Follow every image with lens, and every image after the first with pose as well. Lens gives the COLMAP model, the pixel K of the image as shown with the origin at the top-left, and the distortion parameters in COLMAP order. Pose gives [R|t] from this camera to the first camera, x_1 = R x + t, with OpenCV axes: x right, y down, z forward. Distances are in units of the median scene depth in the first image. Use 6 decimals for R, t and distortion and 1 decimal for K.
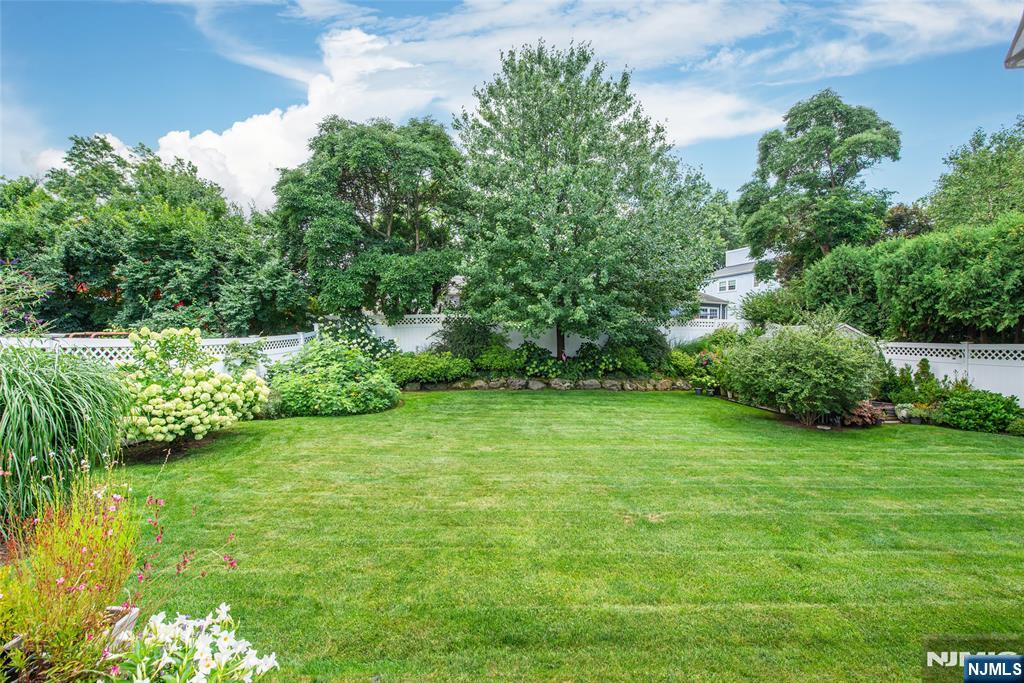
lens RADIAL K [[411.7, 0, 507.4], [0, 411.7, 339.7], [0, 0, 1]] dist [-0.015005, -0.000412]
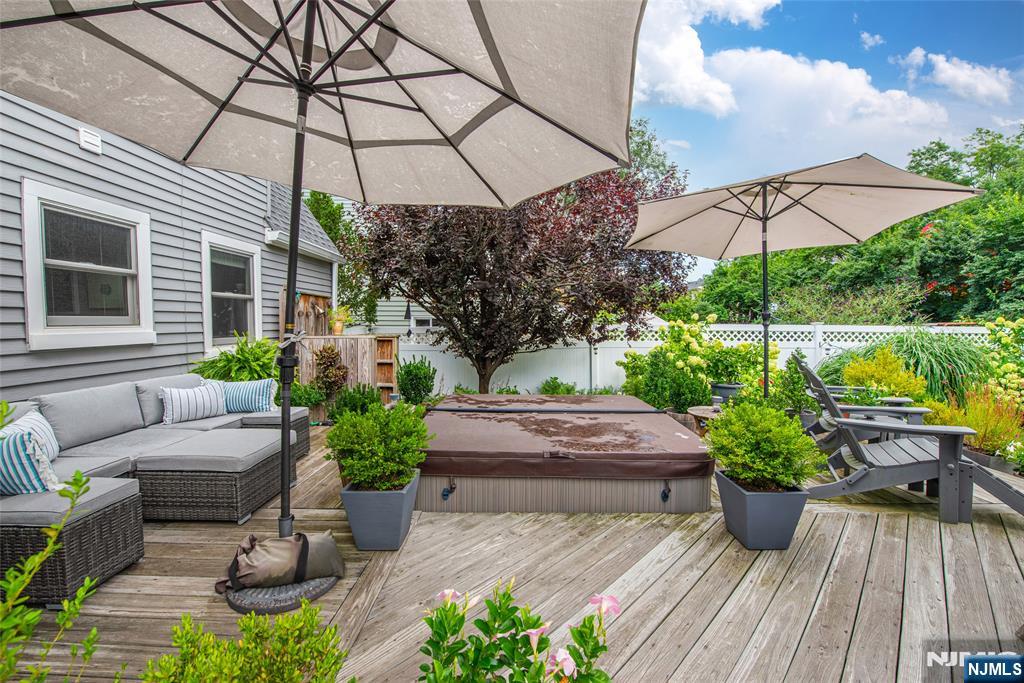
lens RADIAL K [[411.7, 0, 508.9], [0, 411.7, 340.7], [0, 0, 1]] dist [-0.015005, -0.000412]
pose [[-0.009776, 0.027453, -0.999575, 0.202399], [-0.005583, 0.999606, 0.027508, 0.008812], [0.999937, 0.005849, -0.009619, -0.283163]]
